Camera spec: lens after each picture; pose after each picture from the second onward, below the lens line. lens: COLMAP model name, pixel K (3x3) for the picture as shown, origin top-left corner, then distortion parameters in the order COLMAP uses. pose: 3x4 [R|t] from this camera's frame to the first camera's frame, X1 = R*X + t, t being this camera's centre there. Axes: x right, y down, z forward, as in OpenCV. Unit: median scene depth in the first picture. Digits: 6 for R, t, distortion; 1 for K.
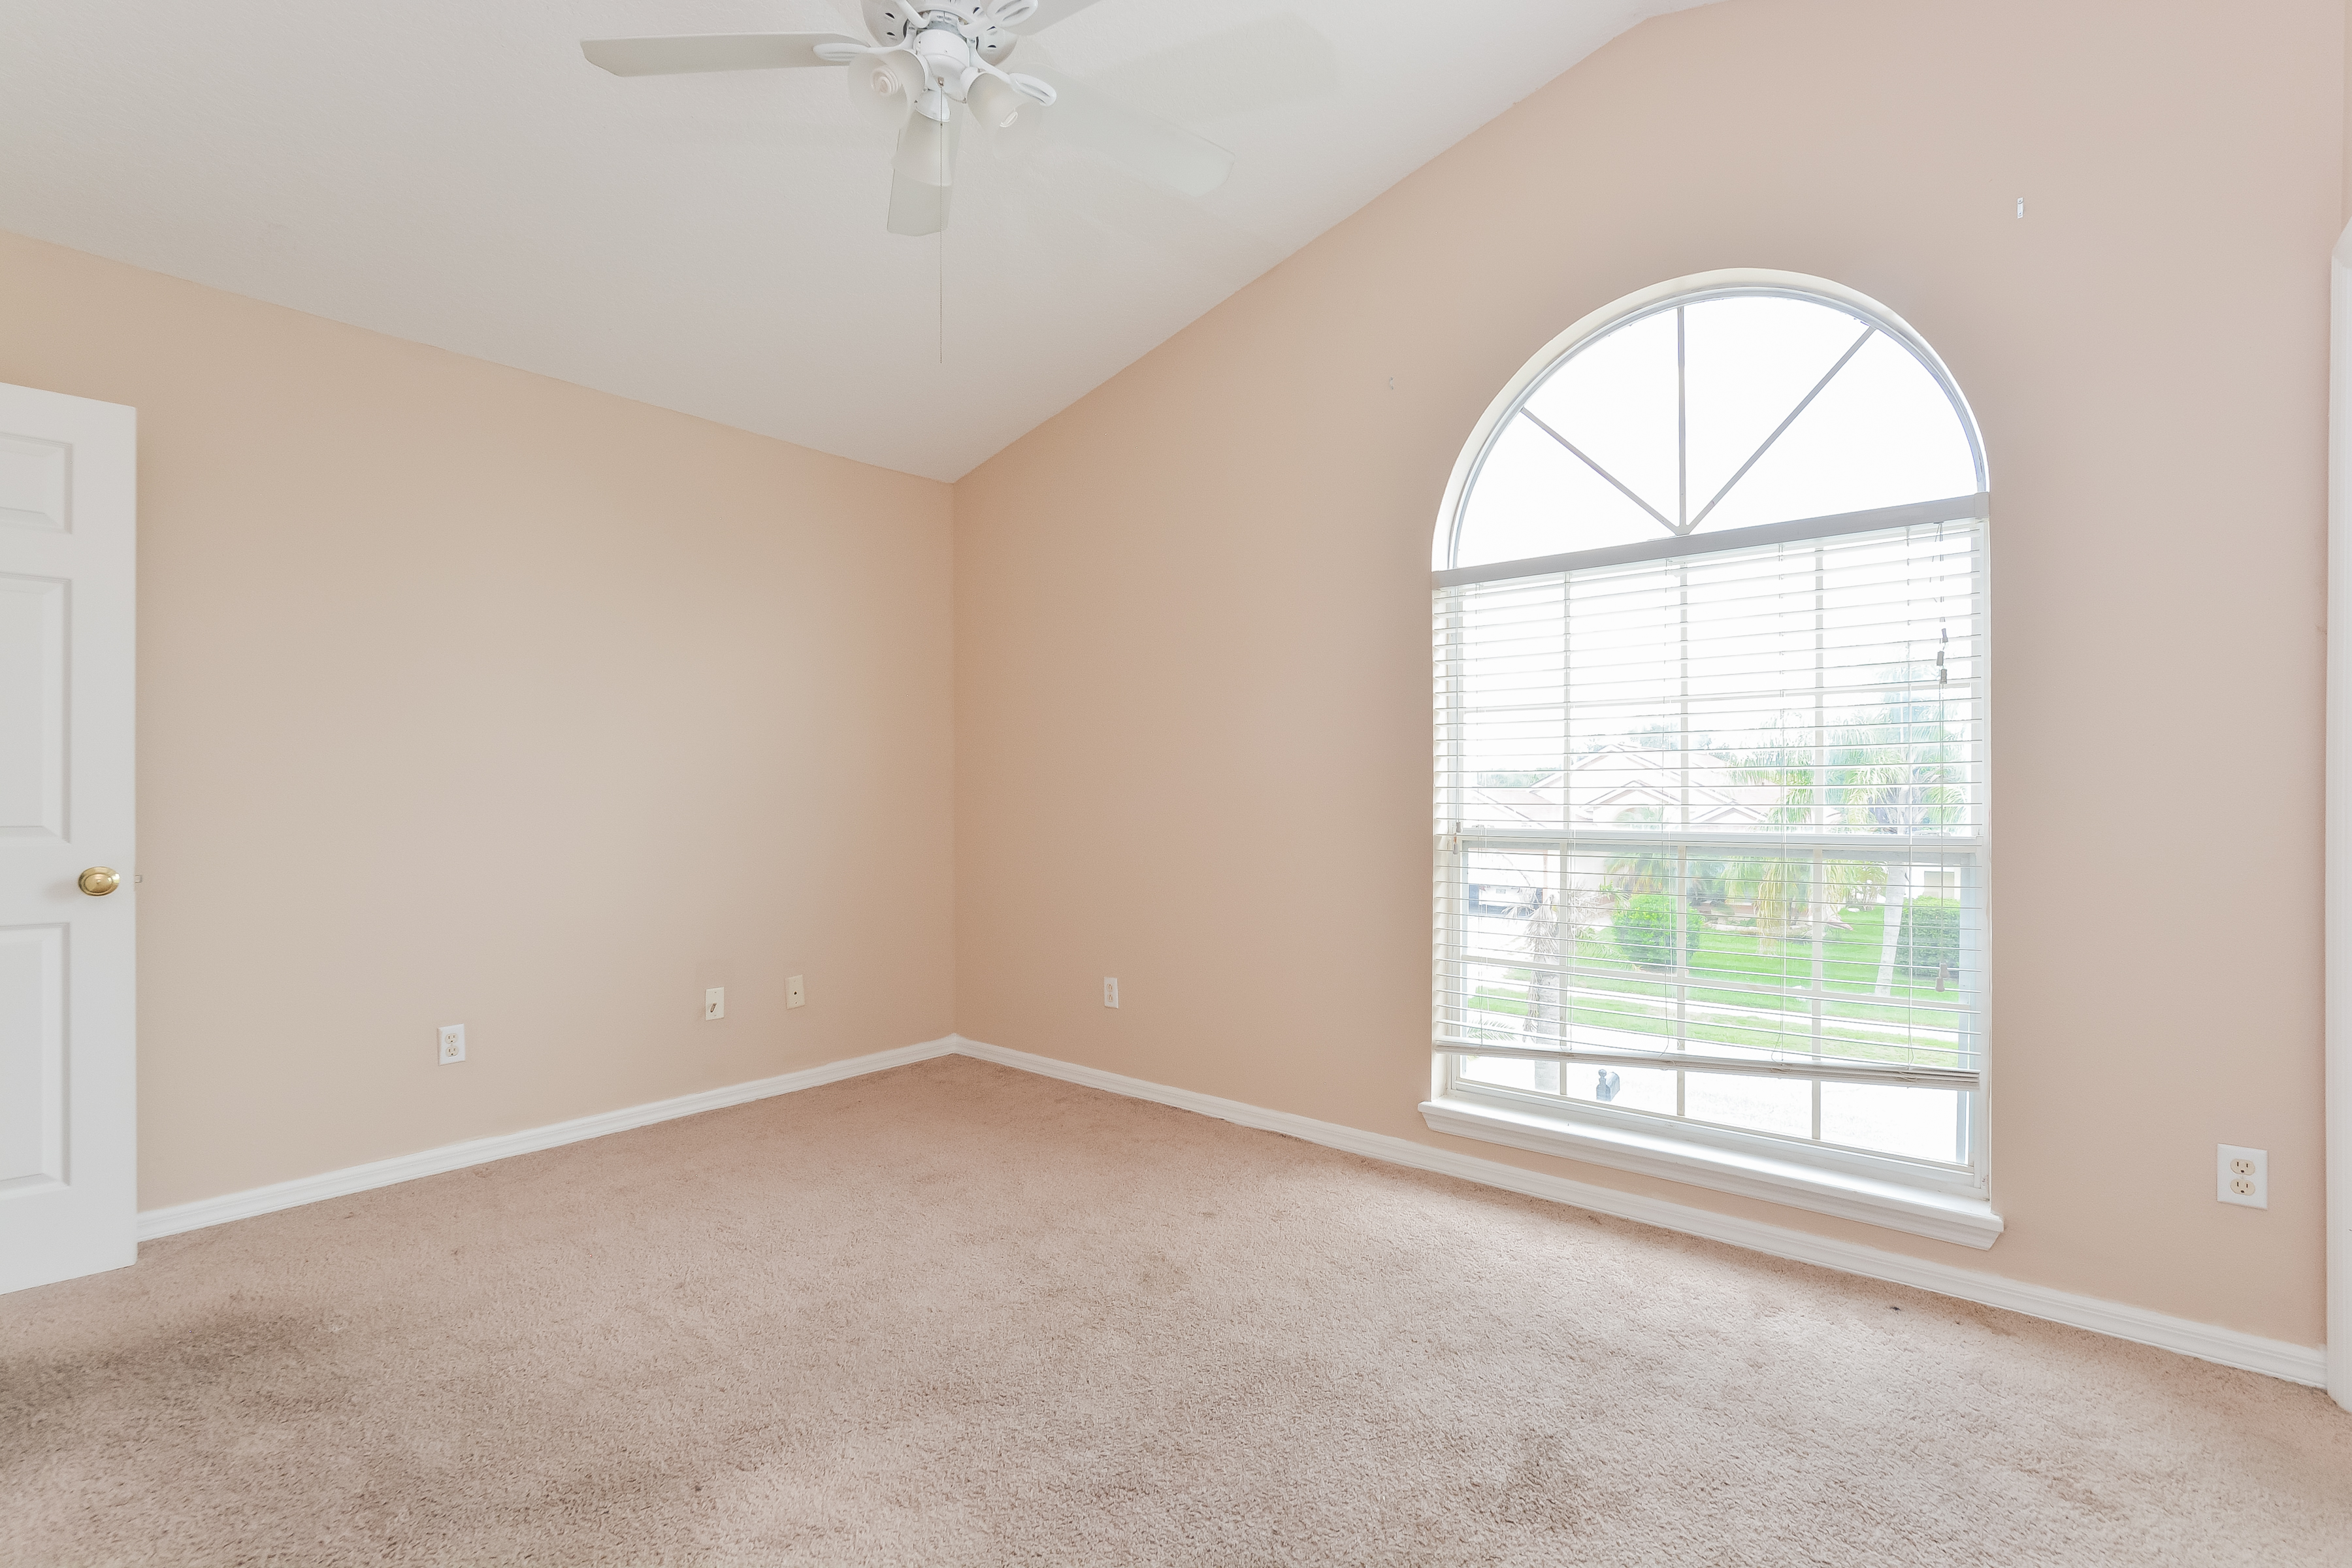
lens RADIAL K [[1057.5, 0, 1176.0], [0, 1057.5, 784.0], [0, 0, 1]] dist [-0.015480, -0.000011]
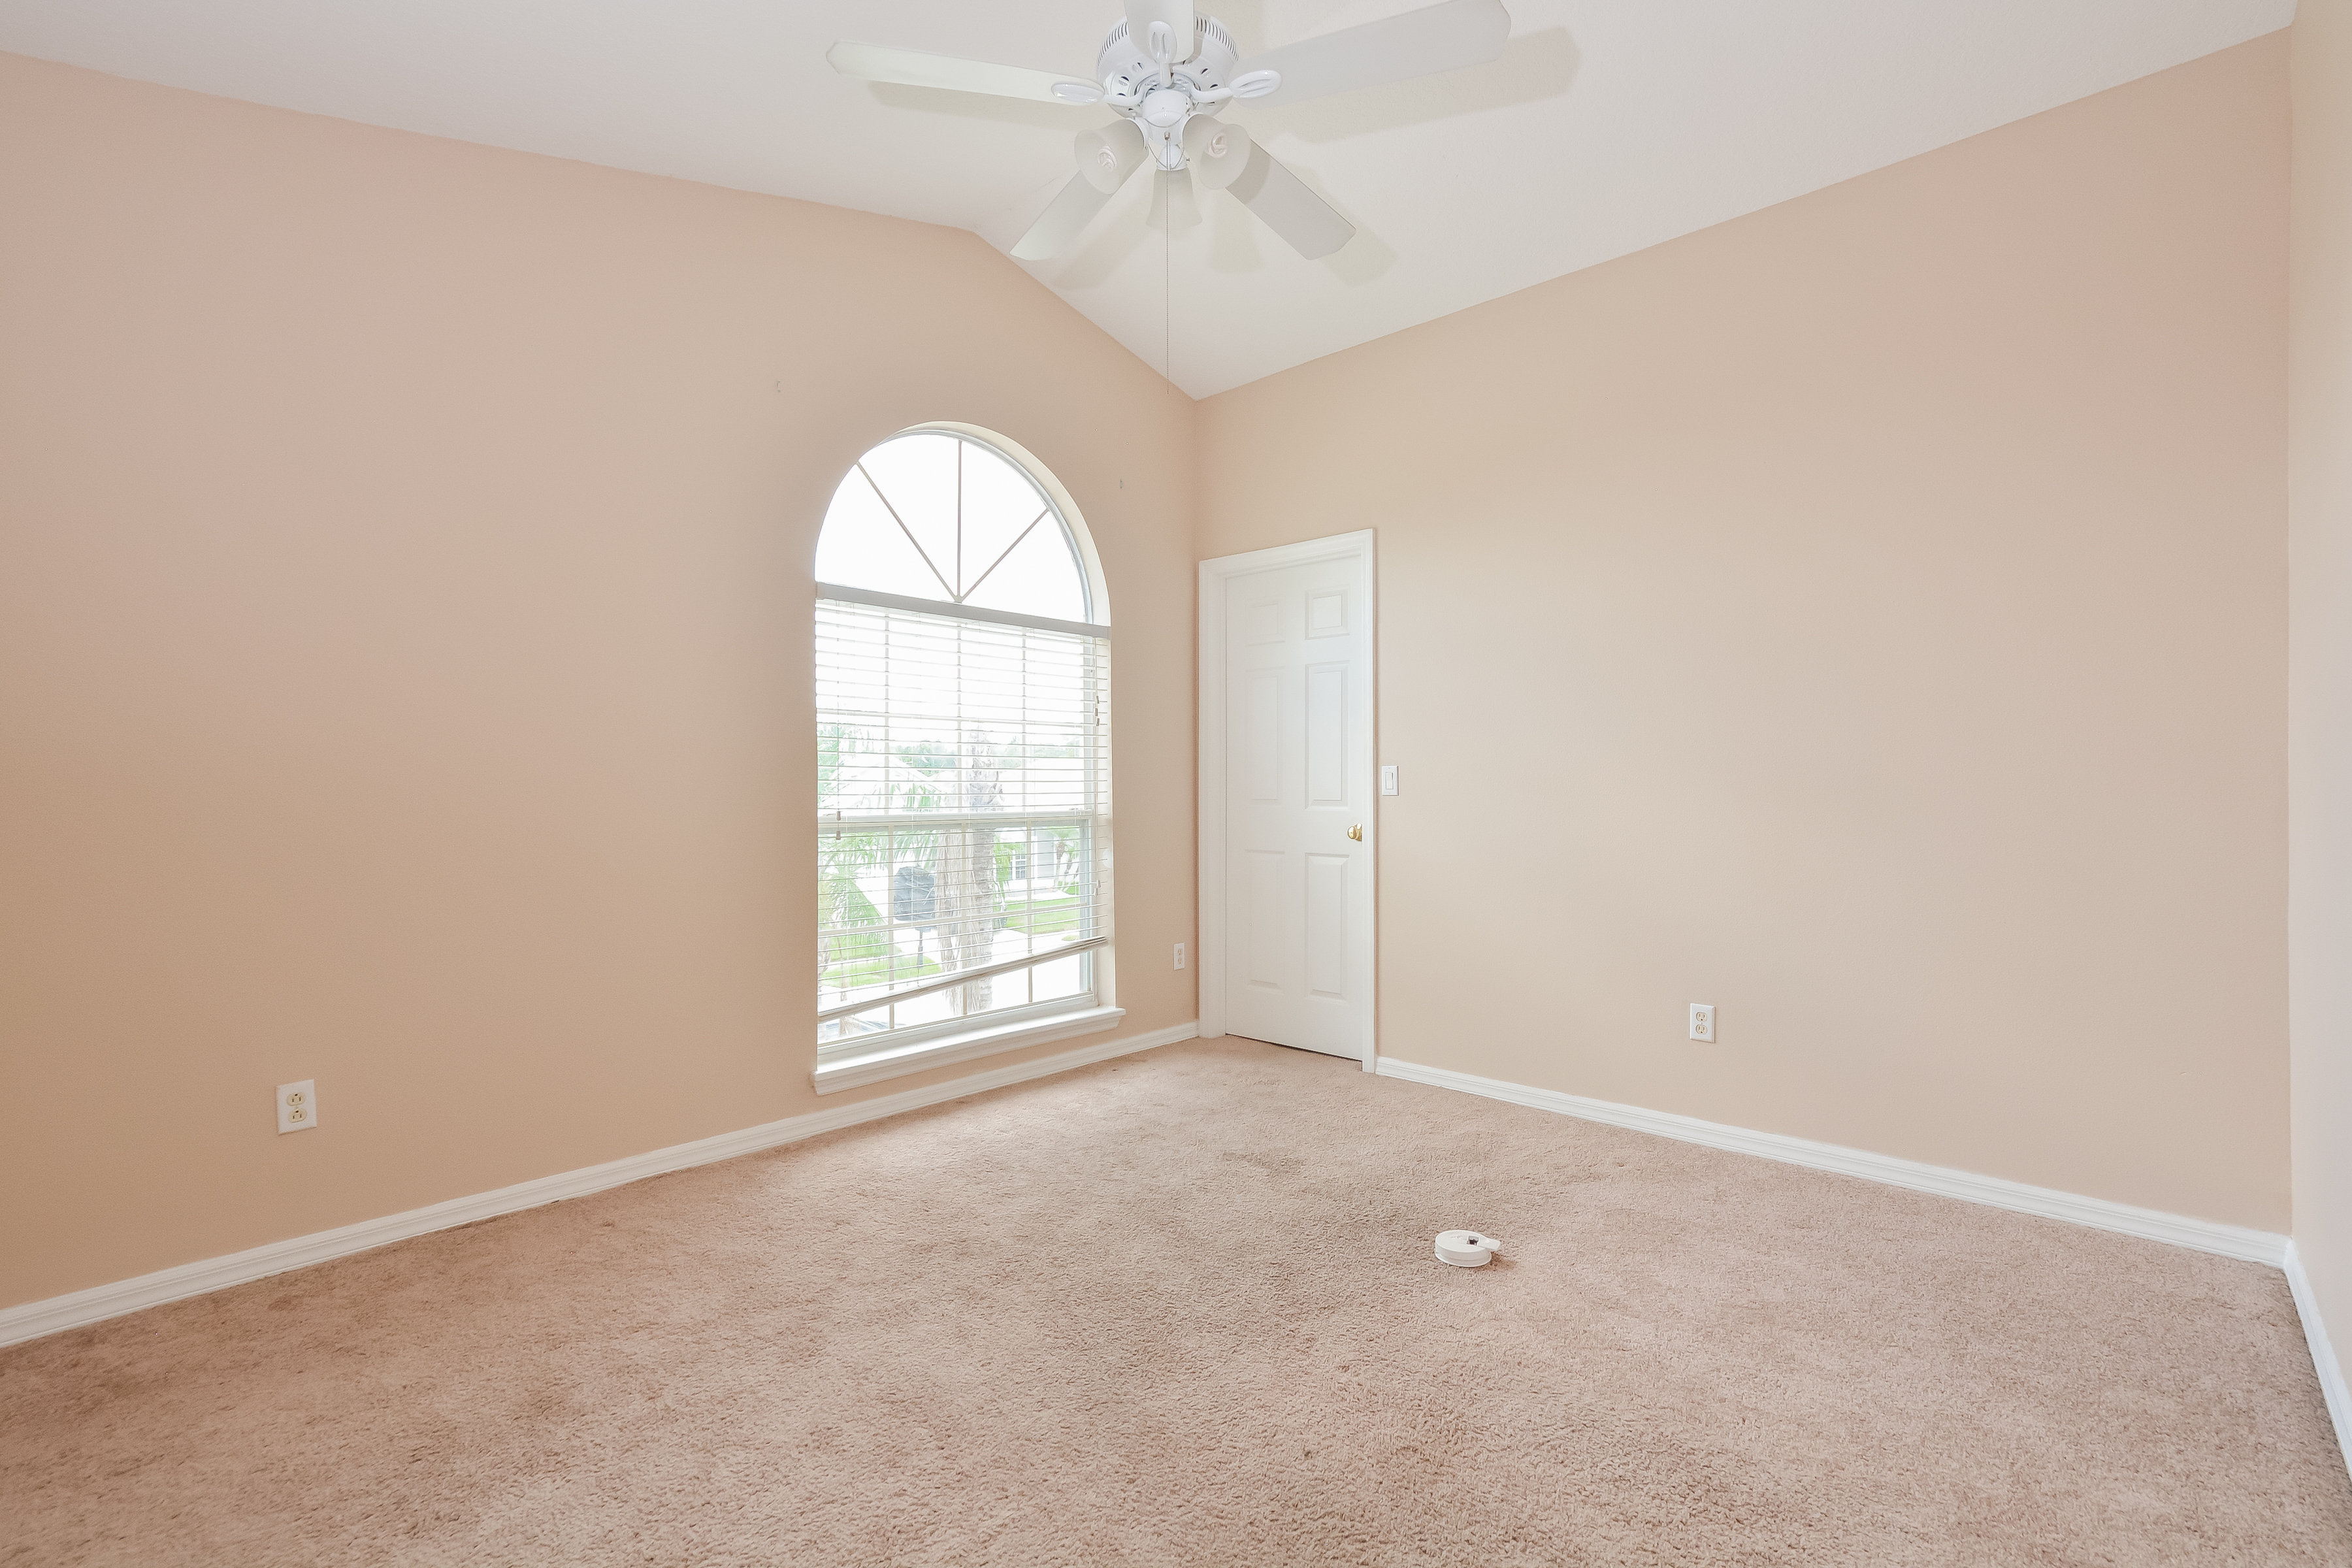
lens RADIAL K [[1002.9, 0, 1176.0], [0, 1002.9, 784.0], [0, 0, 1]] dist [0.001705, 0.000237]
pose [[0.070409, 0.010789, 0.997460, -0.837391], [-0.005701, 0.999930, -0.010414, 0.018163], [-0.997502, -0.004953, 0.070465, 0.617833]]
